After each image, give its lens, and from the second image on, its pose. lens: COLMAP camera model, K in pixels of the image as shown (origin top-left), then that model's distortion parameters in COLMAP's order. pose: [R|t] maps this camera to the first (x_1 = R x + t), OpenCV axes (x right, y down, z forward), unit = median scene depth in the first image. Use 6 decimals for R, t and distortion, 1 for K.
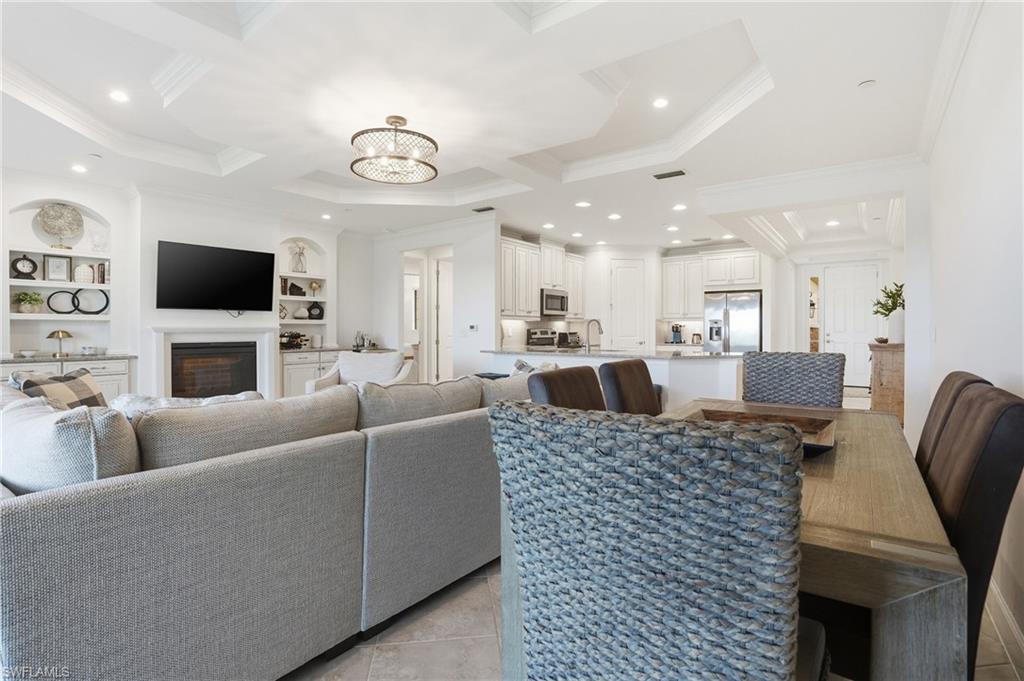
lens RADIAL K [[491.6, 0, 515.5], [0, 491.6, 334.1], [0, 0, 1]] dist [-0.071583, 0.026722]
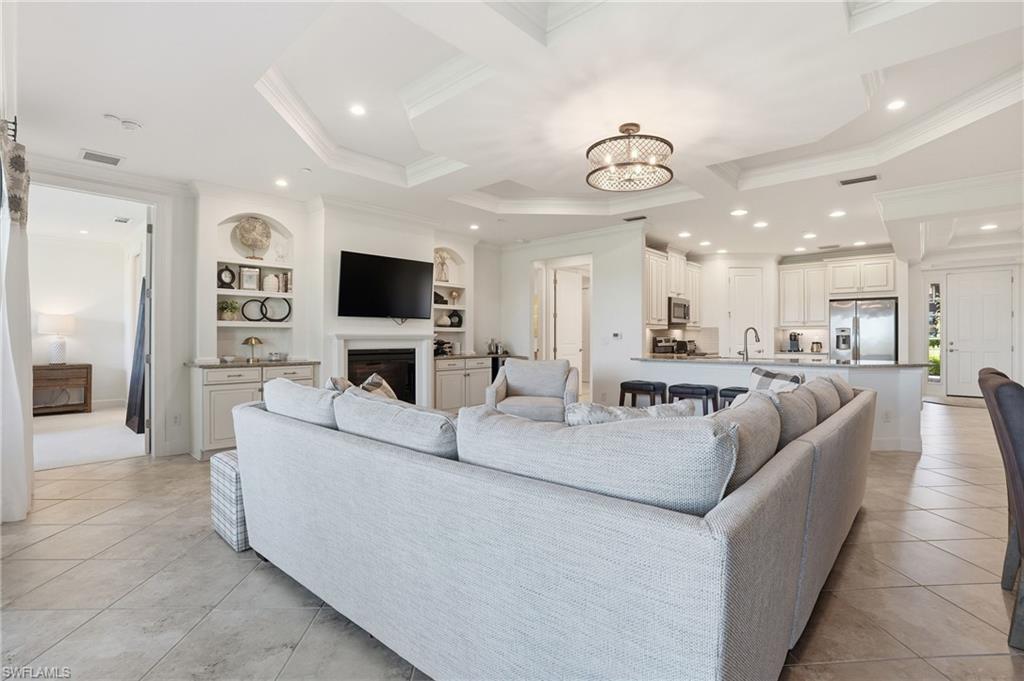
lens RADIAL K [[476.0, 0, 514.8], [0, 476.0, 339.6], [0, 0, 1]] dist [-0.065997, 0.023073]
pose [[0.995978, 0.002526, -0.089564, -0.208482], [-0.002979, 0.999983, -0.004919, 0.000892], [0.089550, 0.005166, 0.995969, 0.007026]]
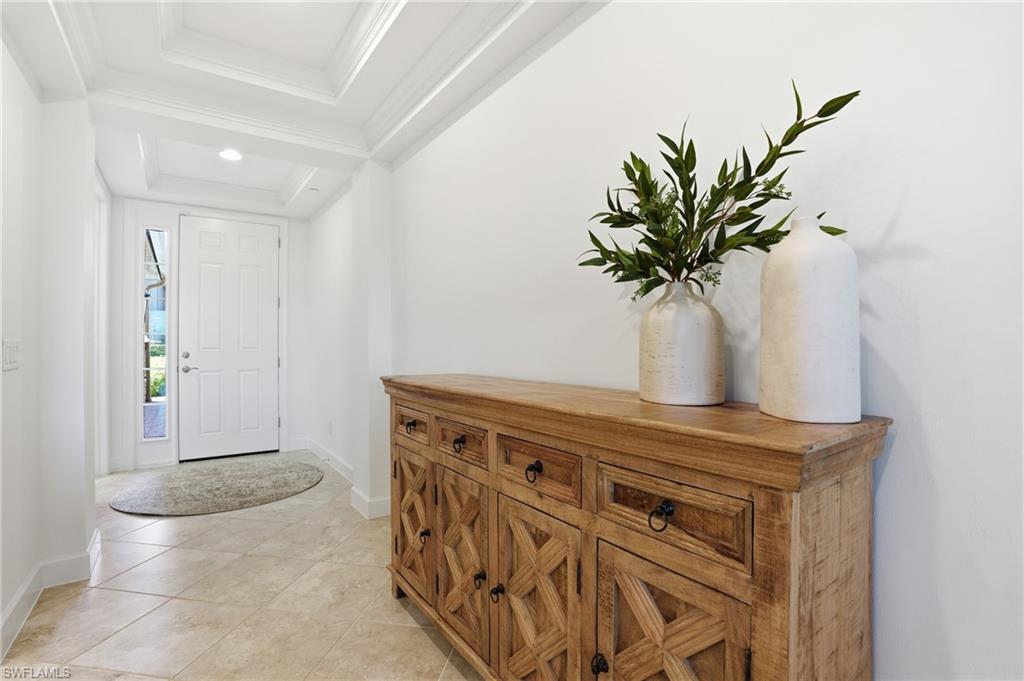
lens RADIAL K [[475.5, 0, 512.0], [0, 475.5, 340.5], [0, 0, 1]] dist [-0.058320, -0.000128]
pose [[0.303187, 0.004516, 0.952920, 0.466595], [0.015593, 0.999831, -0.009699, -0.005865], [-0.952804, 0.017800, 0.303065, 0.820297]]
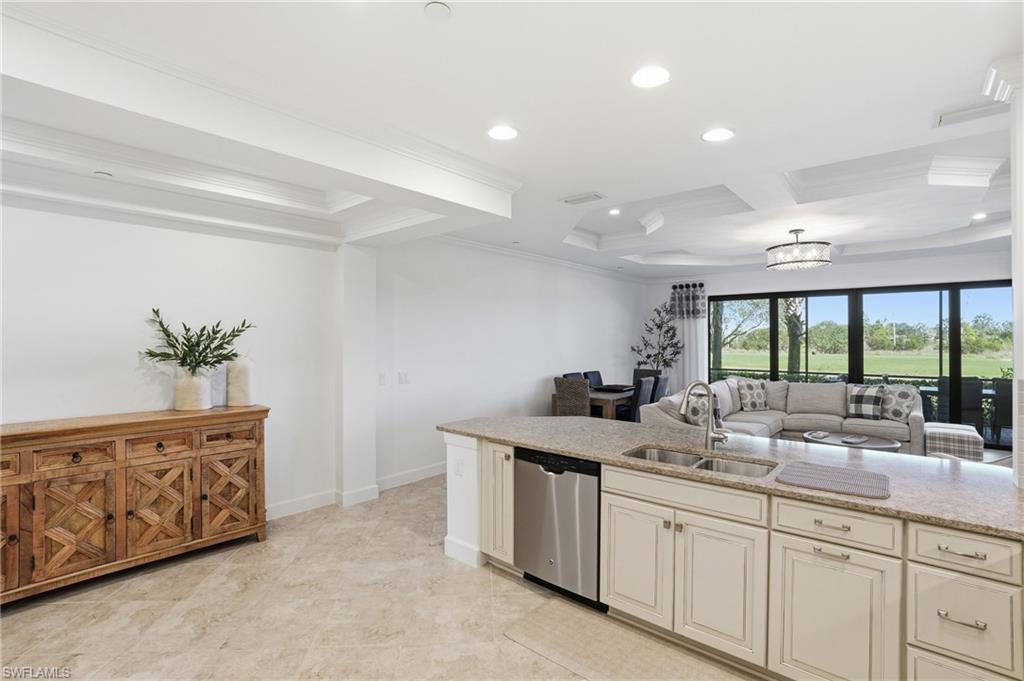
lens RADIAL K [[476.0, 0, 514.8], [0, 476.0, 339.6], [0, 0, 1]] dist [-0.065997, 0.023073]
pose [[-0.997781, -0.001145, 0.066568, 0.272357], [-0.000509, 0.999954, 0.009572, -0.065062], [-0.066575, 0.009516, -0.997736, 1.300200]]
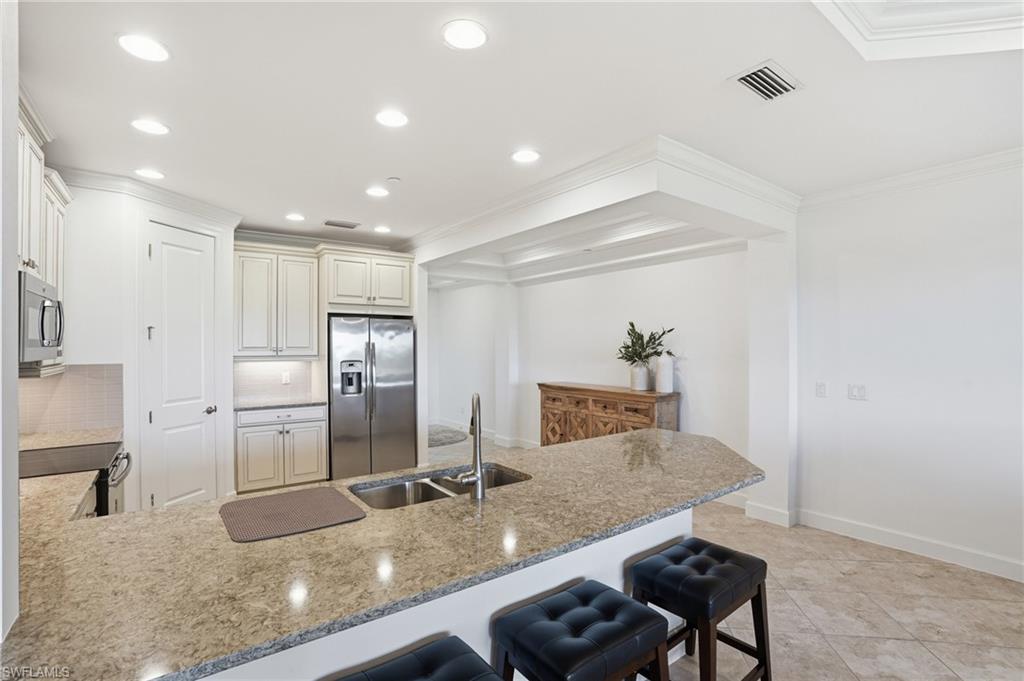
lens RADIAL K [[476.0, 0, 514.8], [0, 476.0, 339.6], [0, 0, 1]] dist [-0.065997, 0.023073]
pose [[0.284032, 0.012185, 0.958737, -0.126674], [0.011275, 0.999808, -0.016047, -0.053929], [-0.958749, 0.015368, 0.283840, 0.790224]]
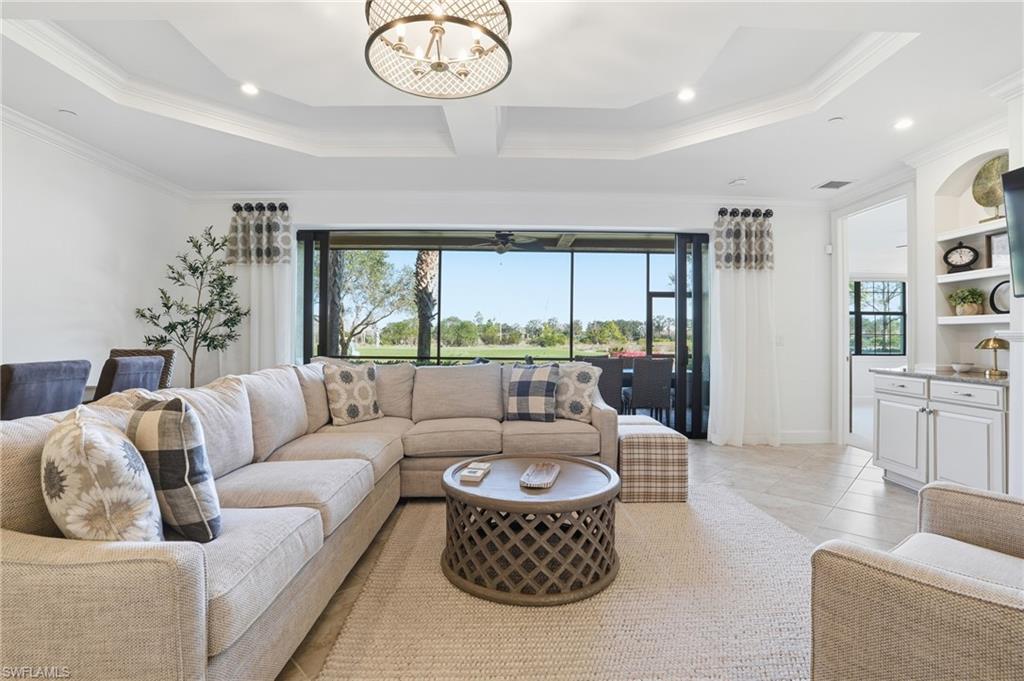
lens RADIAL K [[482.7, 0, 515.2], [0, 482.7, 332.2], [0, 0, 1]] dist [-0.068114, 0.026212]
pose [[-0.791972, -0.011465, -0.610450, 0.012283], [-0.011982, 0.999923, -0.003234, -0.004077], [0.610440, 0.004753, -0.792048, 0.797879]]
